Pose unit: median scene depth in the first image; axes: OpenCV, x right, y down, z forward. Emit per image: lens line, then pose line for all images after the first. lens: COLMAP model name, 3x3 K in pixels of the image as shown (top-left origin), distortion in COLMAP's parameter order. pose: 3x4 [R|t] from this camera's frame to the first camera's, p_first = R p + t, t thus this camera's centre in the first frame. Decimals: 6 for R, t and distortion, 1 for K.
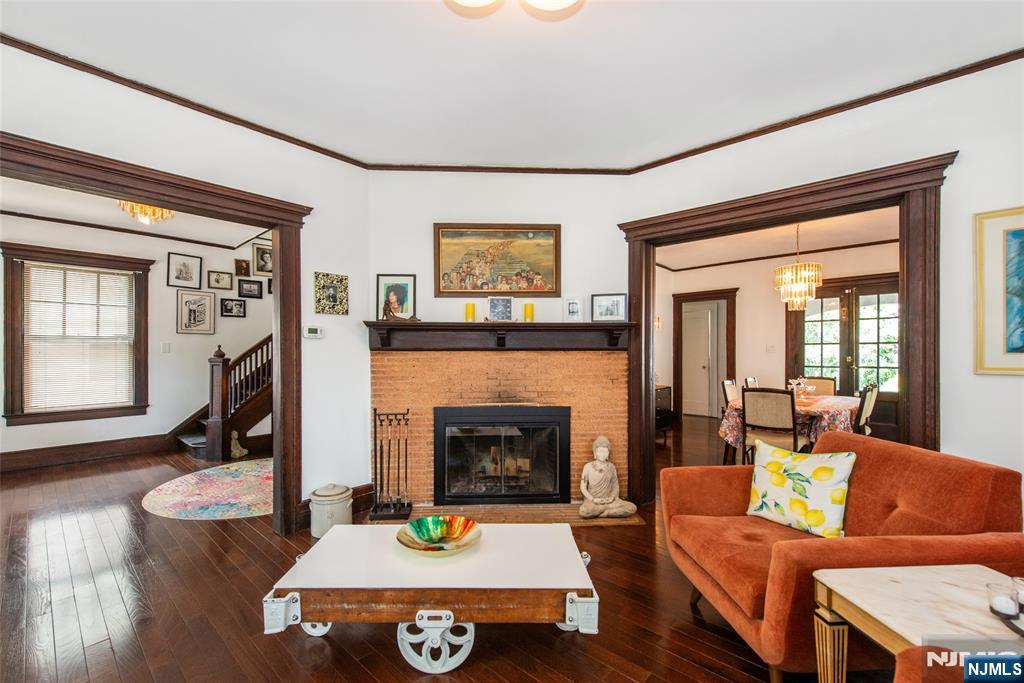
lens RADIAL K [[422.4, 0, 508.5], [0, 422.4, 346.6], [0, 0, 1]] dist [-0.002439, -0.000273]
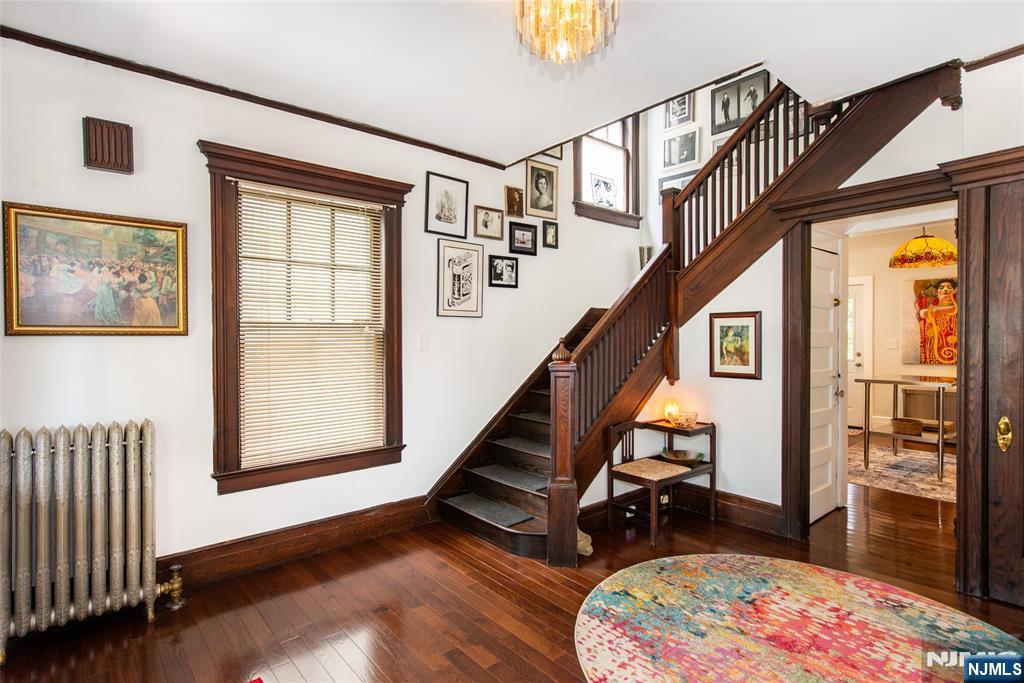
lens RADIAL K [[512.6, 0, 514.1], [0, 512.6, 341.0], [0, 0, 1]] dist [0.000170, -0.000050]
pose [[0.989890, -0.004682, -0.141762, -0.562921], [0.007586, 0.999772, 0.019950, -0.011255], [0.141637, -0.020824, 0.989700, 0.320919]]
